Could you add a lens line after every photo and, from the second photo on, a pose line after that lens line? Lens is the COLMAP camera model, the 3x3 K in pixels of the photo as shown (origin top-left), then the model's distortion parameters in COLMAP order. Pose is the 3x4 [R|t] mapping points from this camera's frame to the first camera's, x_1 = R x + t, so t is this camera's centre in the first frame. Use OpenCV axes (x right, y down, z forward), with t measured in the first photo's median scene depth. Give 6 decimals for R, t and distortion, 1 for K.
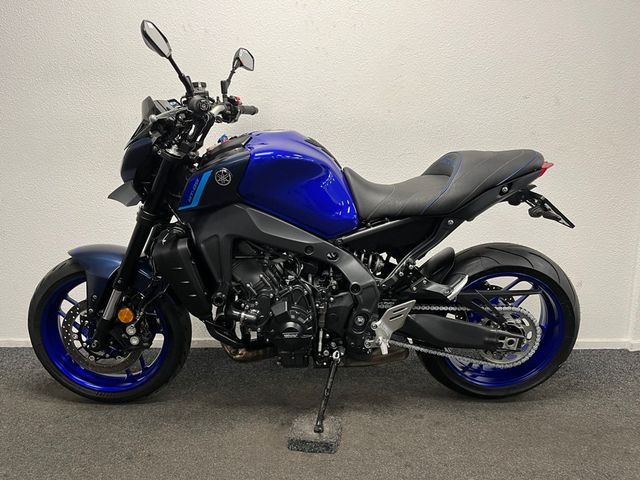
lens RADIAL K [[496.6, 0, 320.0], [0, 496.6, 240.0], [0, 0, 1]] dist [-0.001743, -0.004214]
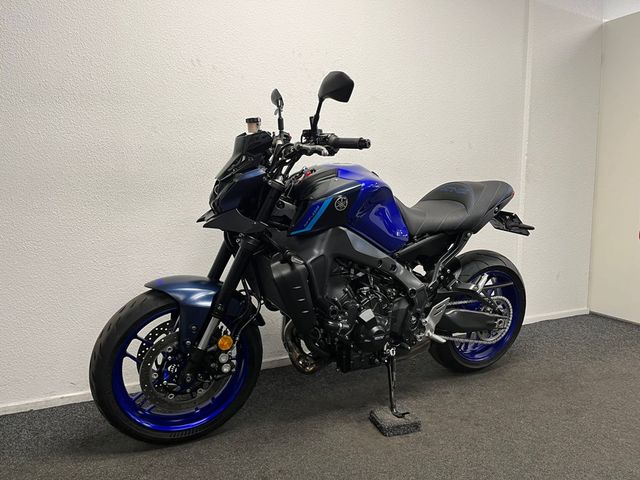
lens RADIAL K [[485.0, 0, 320.0], [0, 485.0, 240.0], [0, 0, 1]] dist [0.007043, 0.002414]
pose [[0.892510, -0.051310, 0.448100, -0.648011], [0.079541, 0.995842, -0.044397, 0.003383], [-0.443959, 0.075268, 0.892880, 0.025082]]
